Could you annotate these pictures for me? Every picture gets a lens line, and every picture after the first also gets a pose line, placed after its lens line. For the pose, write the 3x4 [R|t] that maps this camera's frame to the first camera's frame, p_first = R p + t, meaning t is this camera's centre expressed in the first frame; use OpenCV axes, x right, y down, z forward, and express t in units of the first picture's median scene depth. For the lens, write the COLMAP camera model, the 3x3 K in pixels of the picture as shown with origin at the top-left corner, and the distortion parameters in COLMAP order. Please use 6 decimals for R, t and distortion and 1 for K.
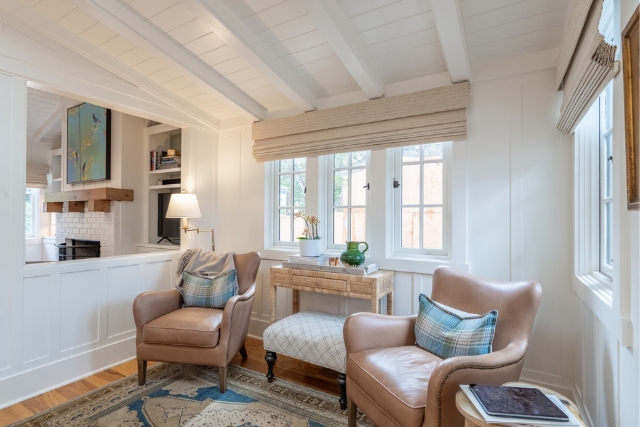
lens RADIAL K [[329.2, 0, 316.7], [0, 329.2, 213.7], [0, 0, 1]] dist [0.041586, 0.000725]
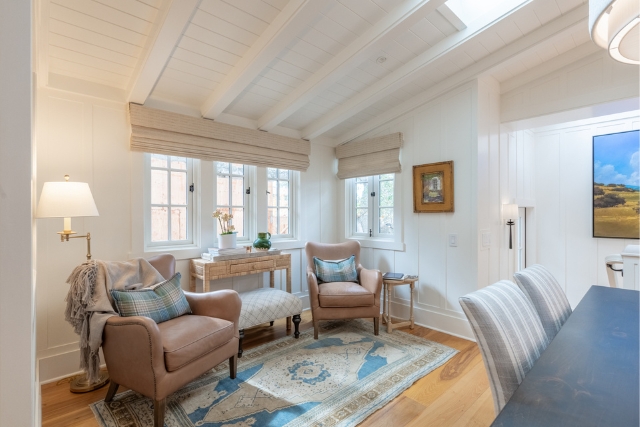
lens RADIAL K [[297.7, 0, 316.8], [0, 297.7, 216.4], [0, 0, 1]] dist [-0.005409, 0.000358]
pose [[0.285900, -0.006695, 0.958236, -0.992222], [0.008525, 0.999954, 0.004443, 0.014730], [-0.958221, 0.006899, 0.285944, 0.422982]]
